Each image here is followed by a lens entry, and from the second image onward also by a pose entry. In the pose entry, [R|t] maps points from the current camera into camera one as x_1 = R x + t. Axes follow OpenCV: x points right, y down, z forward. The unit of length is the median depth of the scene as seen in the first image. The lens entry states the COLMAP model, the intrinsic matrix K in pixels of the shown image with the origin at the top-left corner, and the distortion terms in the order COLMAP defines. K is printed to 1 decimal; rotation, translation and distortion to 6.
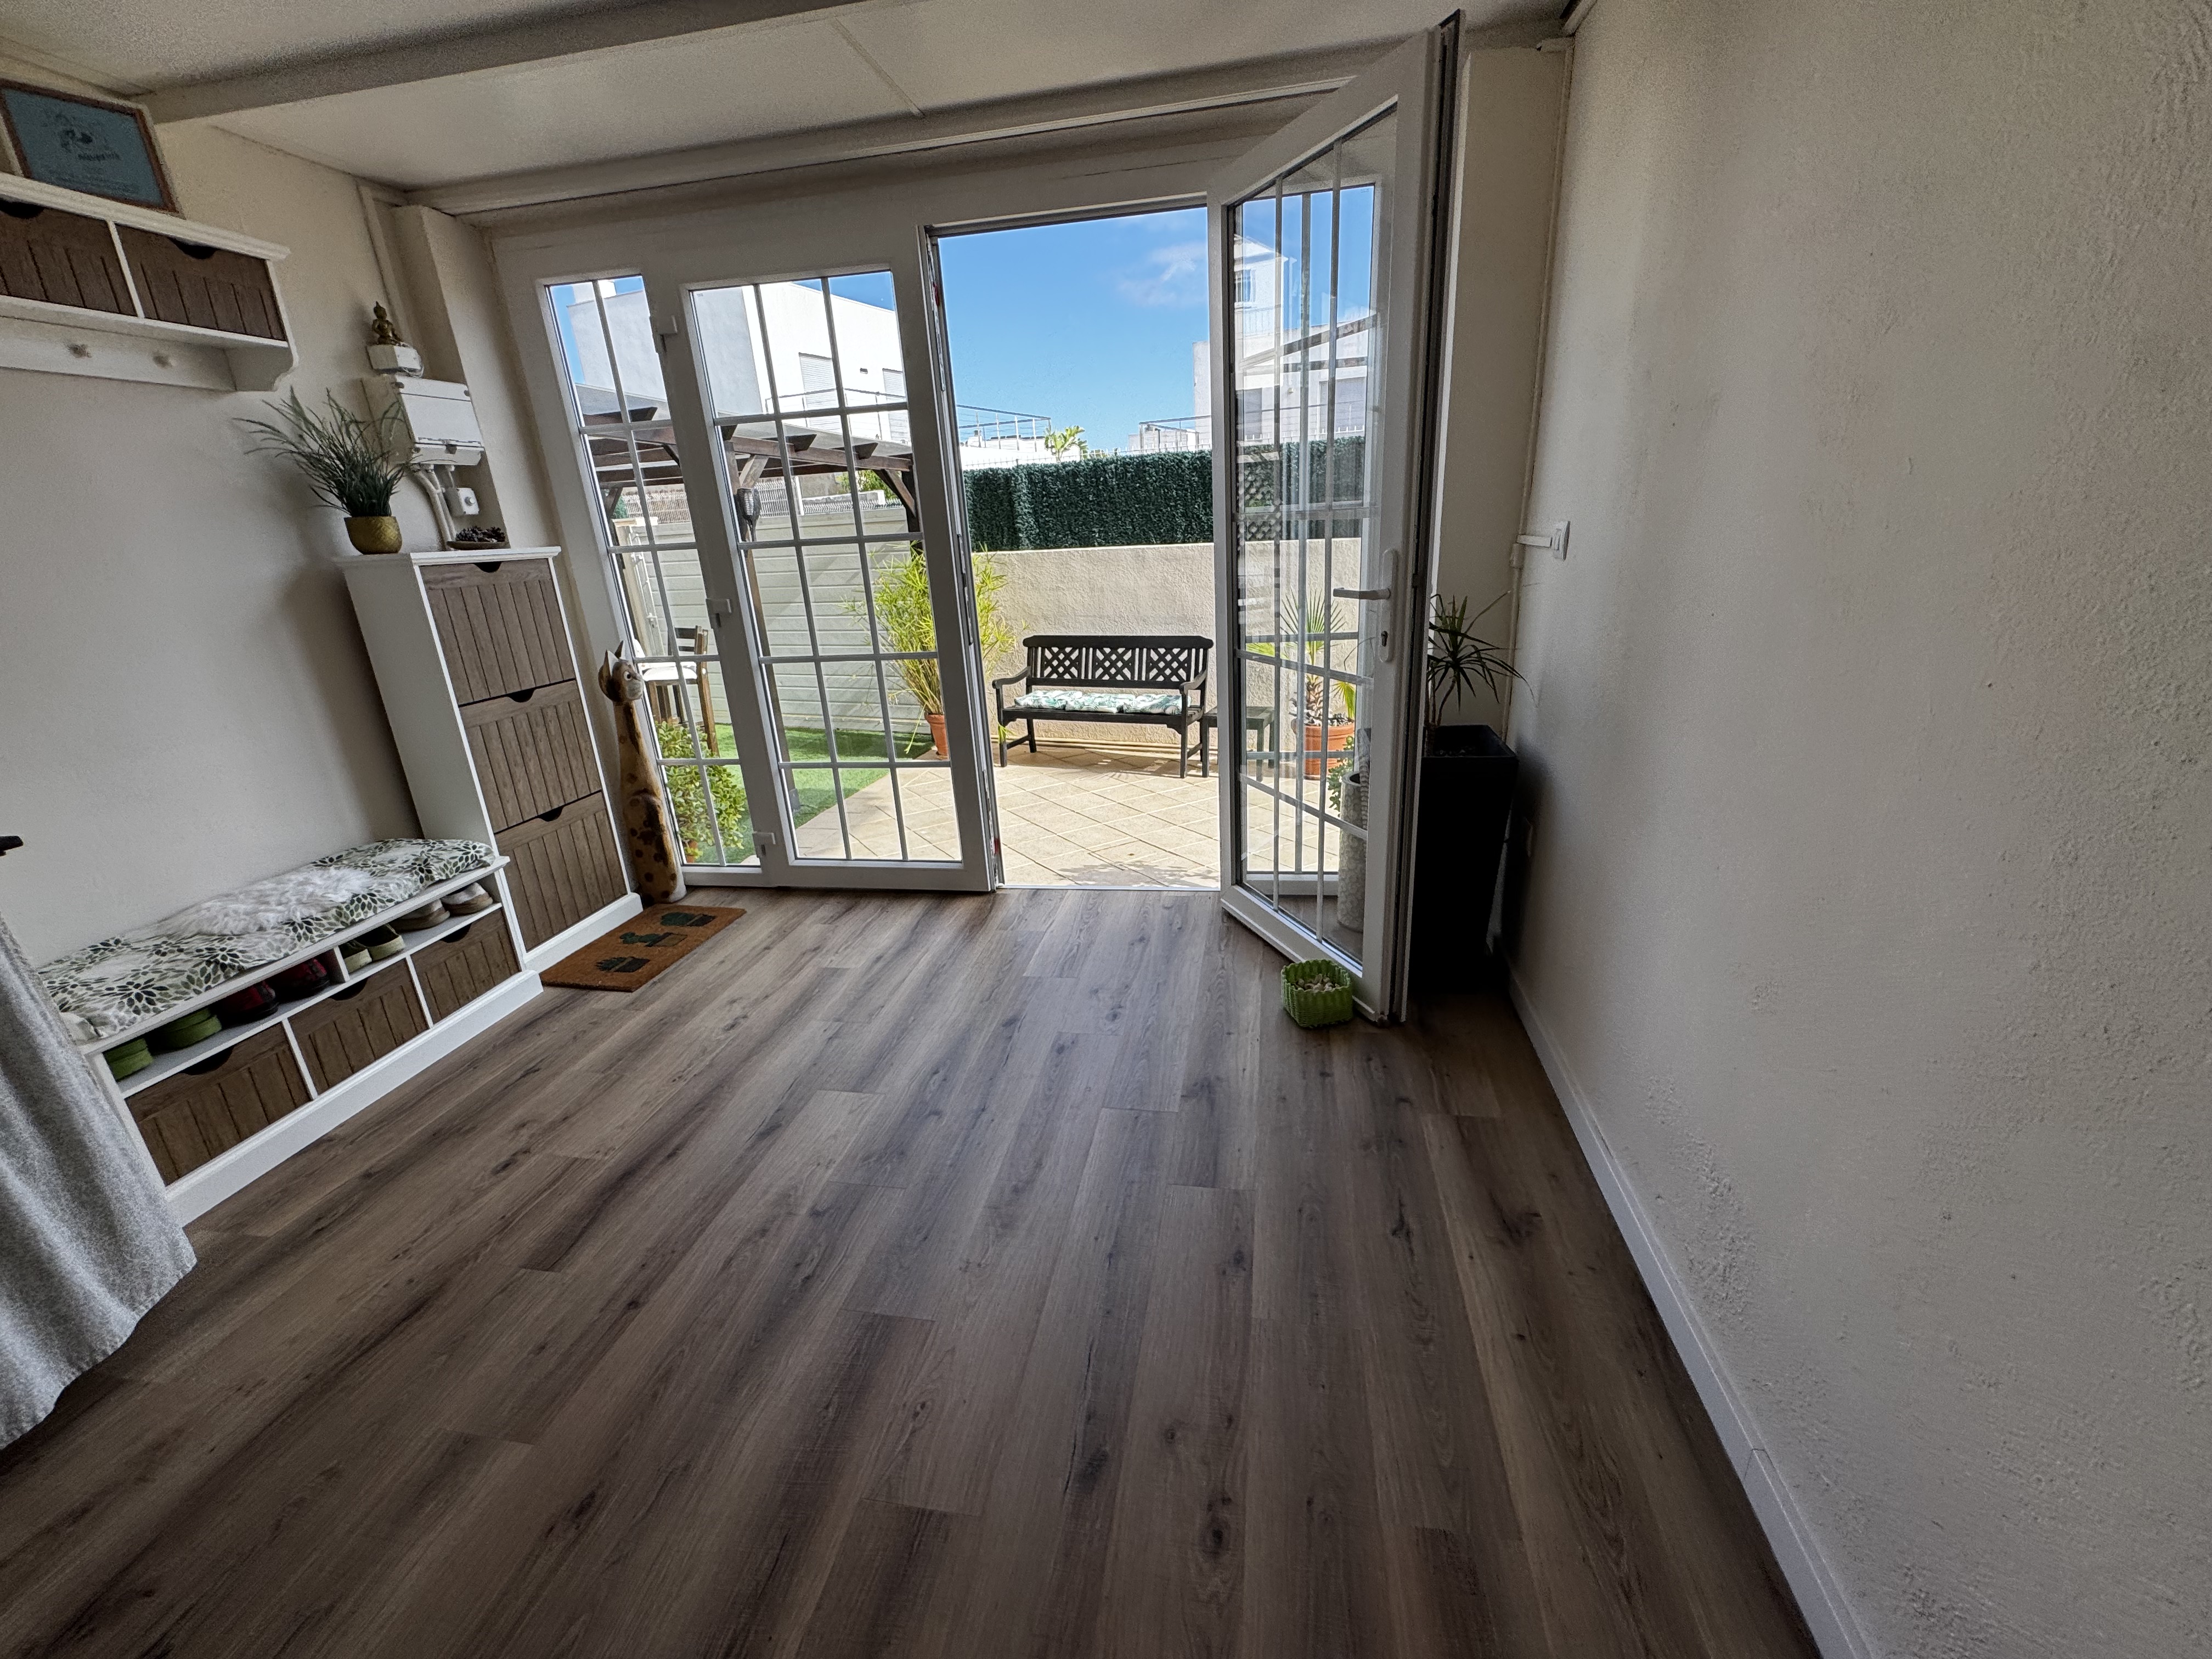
lens RADIAL K [[882.6, 0, 1108.4], [0, 882.6, 823.0], [0, 0, 1]] dist [-0.003783, 0.000143]
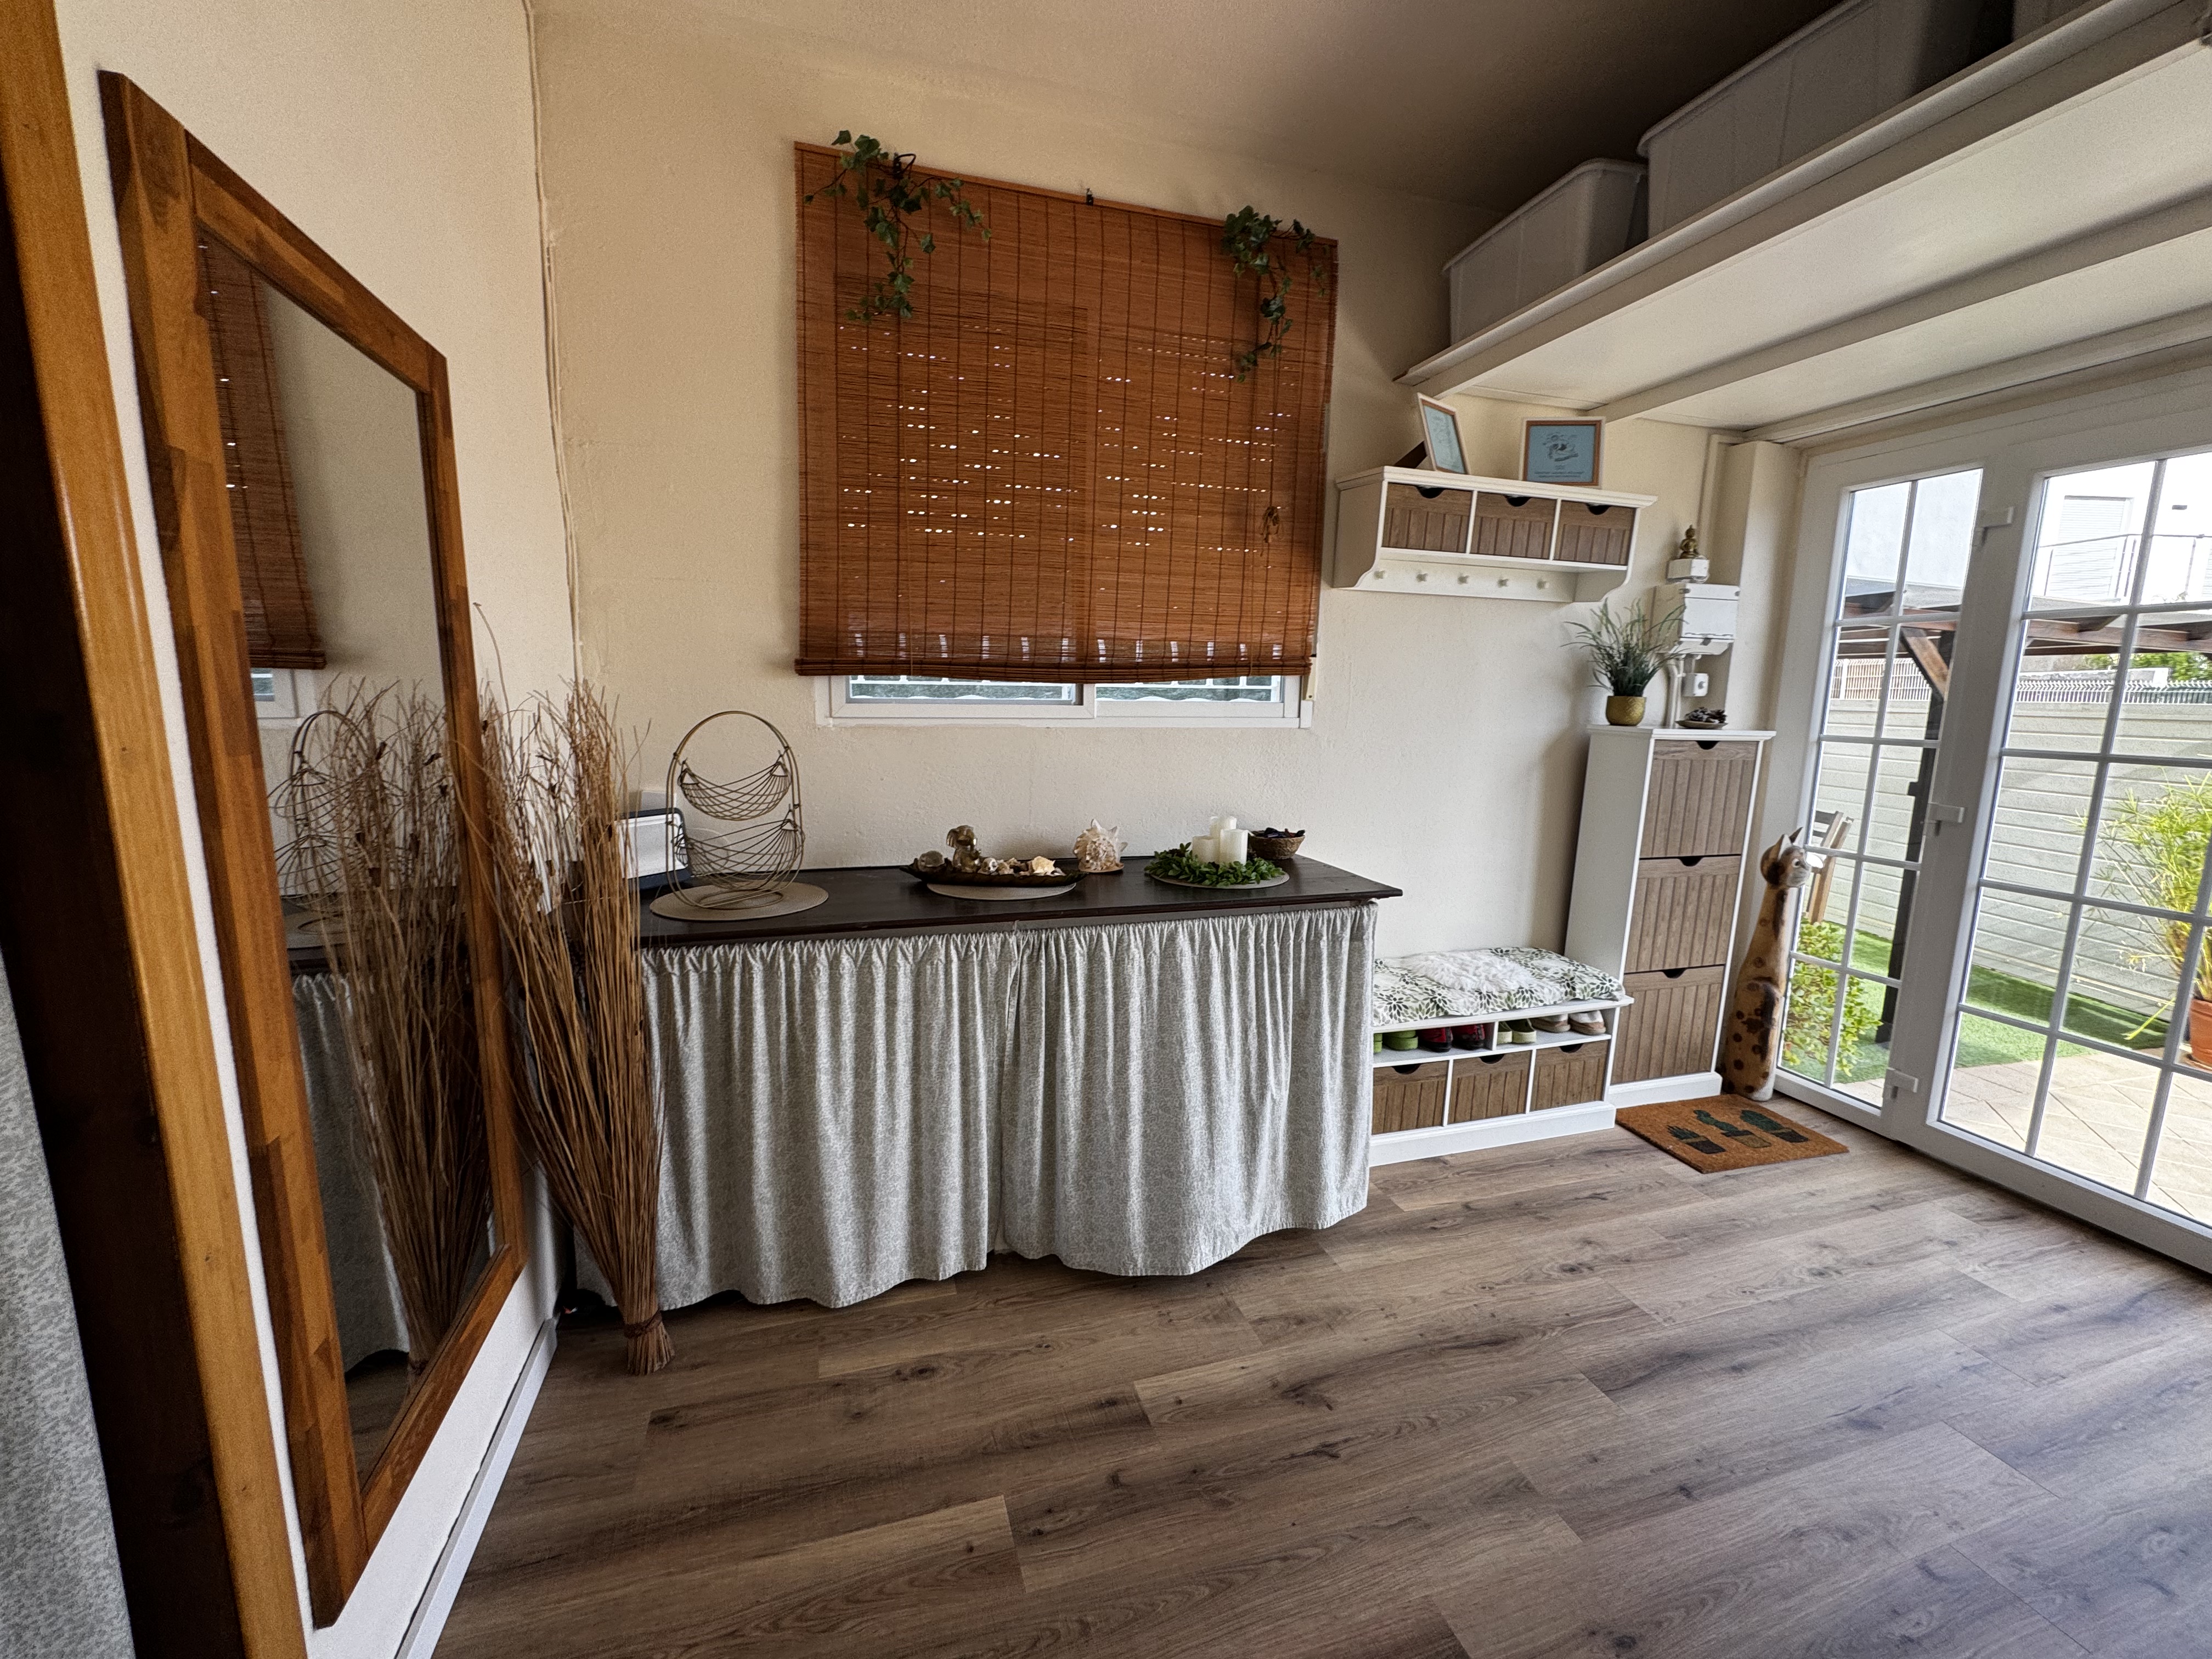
lens RADIAL K [[887.6, 0, 983.1], [0, 887.6, 793.6], [0, 0, 1]] dist [-0.001917, 0.000171]
pose [[0.466305, 0.196489, -0.862526, -0.164185], [-0.333375, 0.942166, 0.034400, 0.030444], [0.819402, 0.271504, 0.504842, -0.290307]]
